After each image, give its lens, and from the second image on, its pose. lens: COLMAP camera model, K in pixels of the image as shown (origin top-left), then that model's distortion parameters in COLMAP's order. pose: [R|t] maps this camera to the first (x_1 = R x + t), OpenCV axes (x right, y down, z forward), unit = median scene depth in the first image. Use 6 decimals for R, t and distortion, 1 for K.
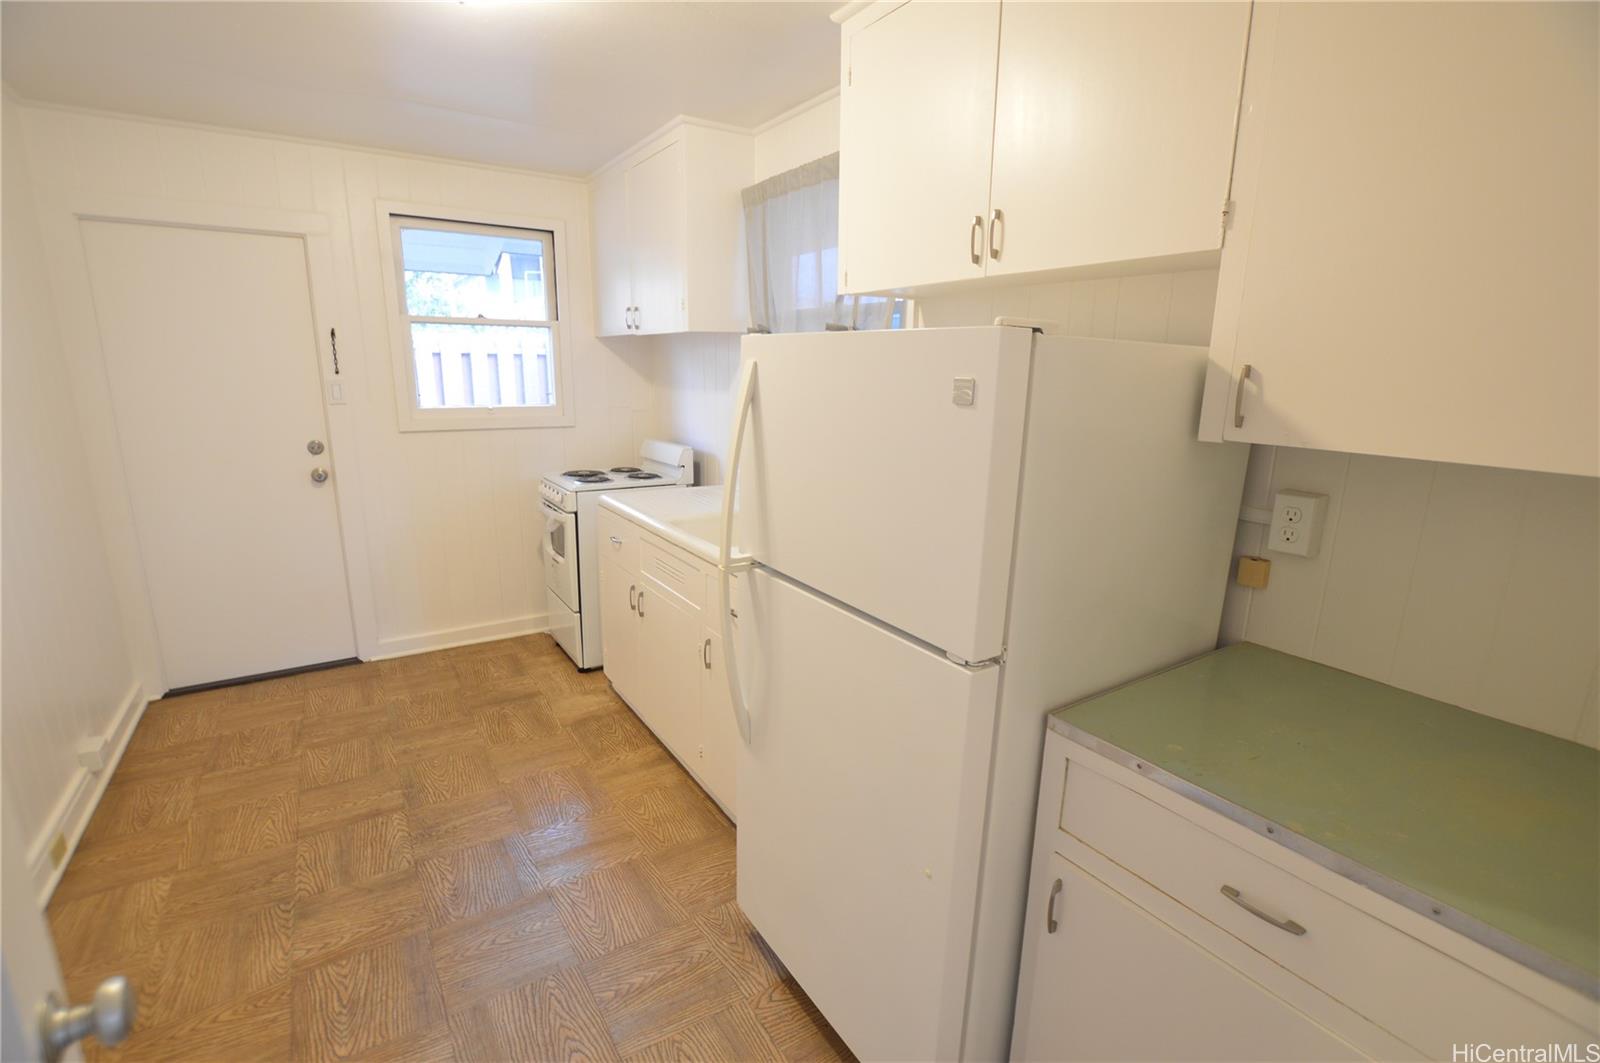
lens RADIAL K [[712.6, 0, 802.3], [0, 712.6, 534.5], [0, 0, 1]] dist [0.000644, -0.000221]
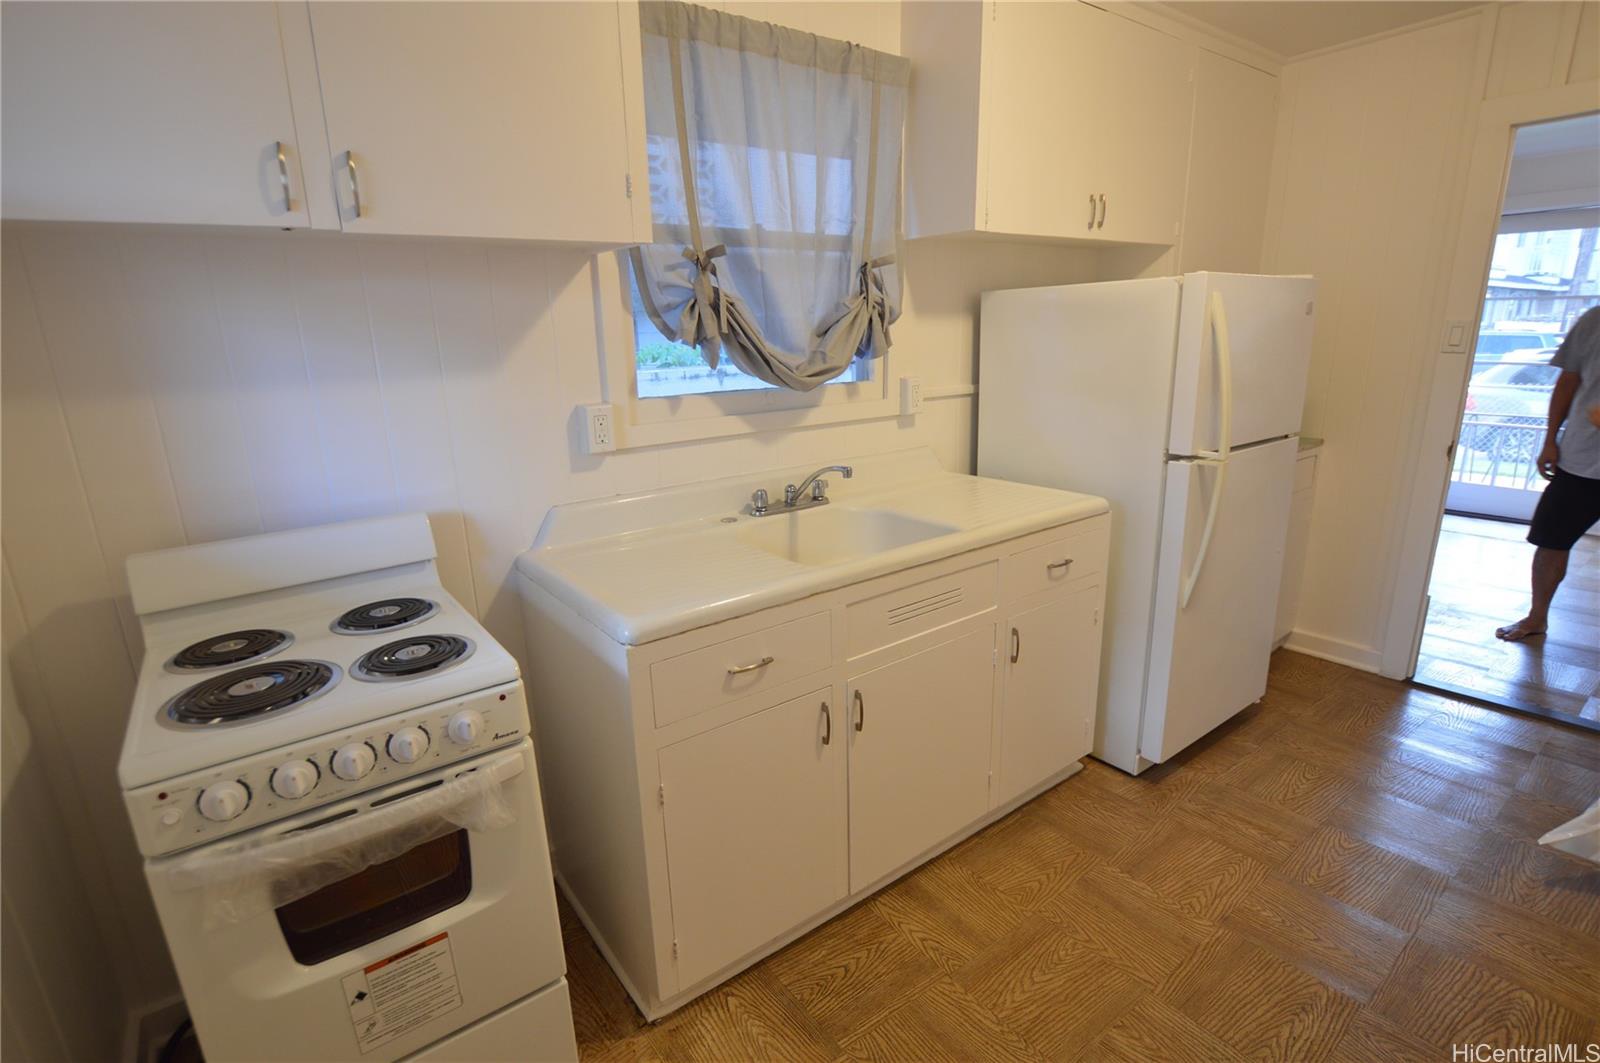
lens RADIAL K [[766.3, 0, 803.9], [0, 766.3, 530.9], [0, 0, 1]] dist [-0.003580, 0.001436]
pose [[-0.062978, -0.263682, 0.962552, -1.096544], [0.254229, 0.928411, 0.270963, -0.306465], [-0.965092, 0.261773, 0.008566, 1.372446]]
